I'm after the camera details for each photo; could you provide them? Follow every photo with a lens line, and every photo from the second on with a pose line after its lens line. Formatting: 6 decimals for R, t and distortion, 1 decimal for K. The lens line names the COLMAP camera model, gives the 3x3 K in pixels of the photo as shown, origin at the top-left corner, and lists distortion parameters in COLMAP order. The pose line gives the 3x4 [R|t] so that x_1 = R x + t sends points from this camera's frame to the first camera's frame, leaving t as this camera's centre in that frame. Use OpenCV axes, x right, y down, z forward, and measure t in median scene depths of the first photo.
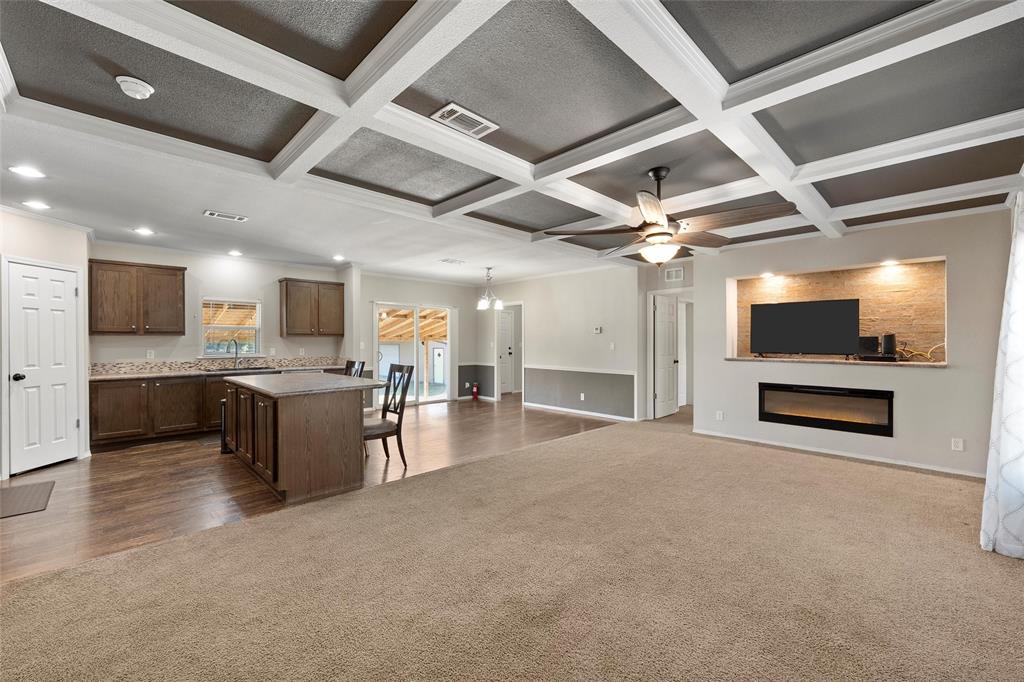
lens RADIAL K [[417.8, 0, 511.2], [0, 417.8, 341.1], [0, 0, 1]] dist [0.006714, -0.000098]
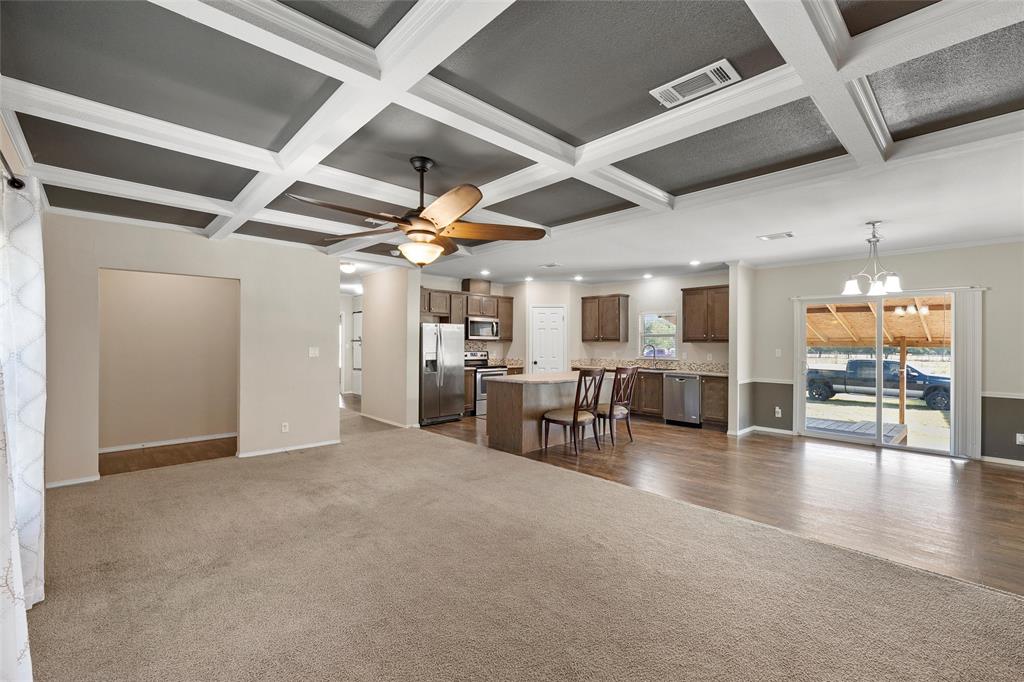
lens RADIAL K [[439.9, 0, 514.7], [0, 439.9, 343.4], [0, 0, 1]] dist [0.001465, 0.000780]
pose [[-0.018815, 0.004319, -0.999814, 0.750923], [-0.004260, 0.999981, 0.004400, -0.013952], [0.999814, 0.004342, -0.018796, 0.709474]]
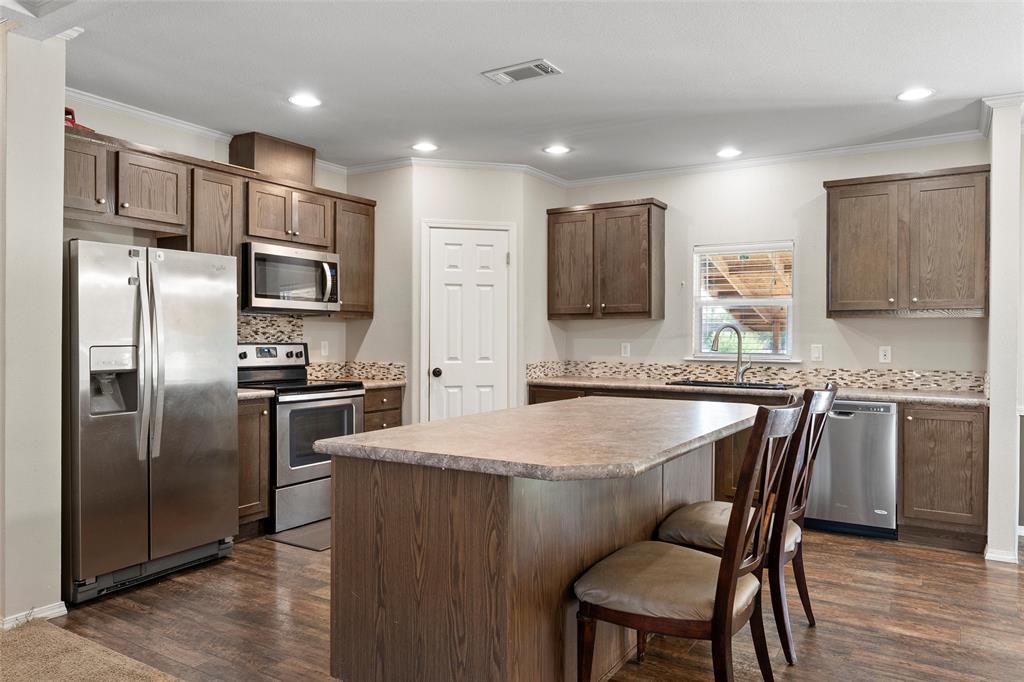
lens RADIAL K [[701.9, 0, 515.4], [0, 701.9, 340.2], [0, 0, 1]] dist [0.000698, 0.003601]
pose [[0.238562, 0.010205, -0.971074, 0.108172], [-0.005285, 0.999944, 0.009210, 0.009001], [0.971113, 0.002935, 0.238602, 0.626513]]
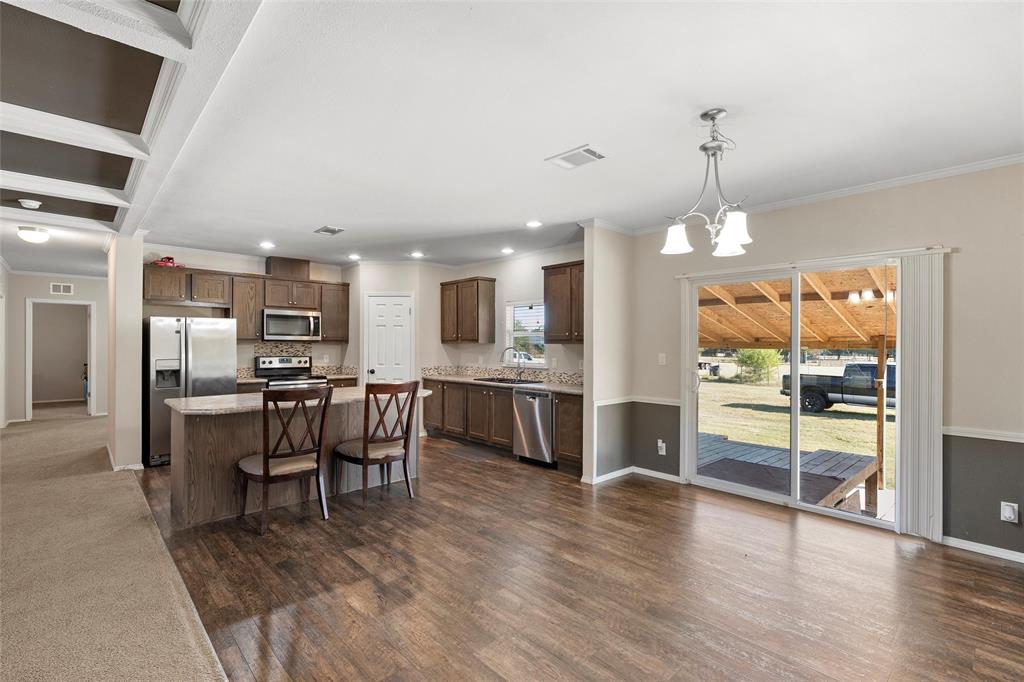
lens RADIAL K [[468.1, 0, 512.5], [0, 468.1, 343.1], [0, 0, 1]] dist [0.000404, -0.000714]
pose [[-0.028157, -0.000295, -0.999603, 0.383799], [-0.001666, 0.999999, -0.000249, -0.013575], [0.999602, 0.001658, -0.028157, 1.175350]]
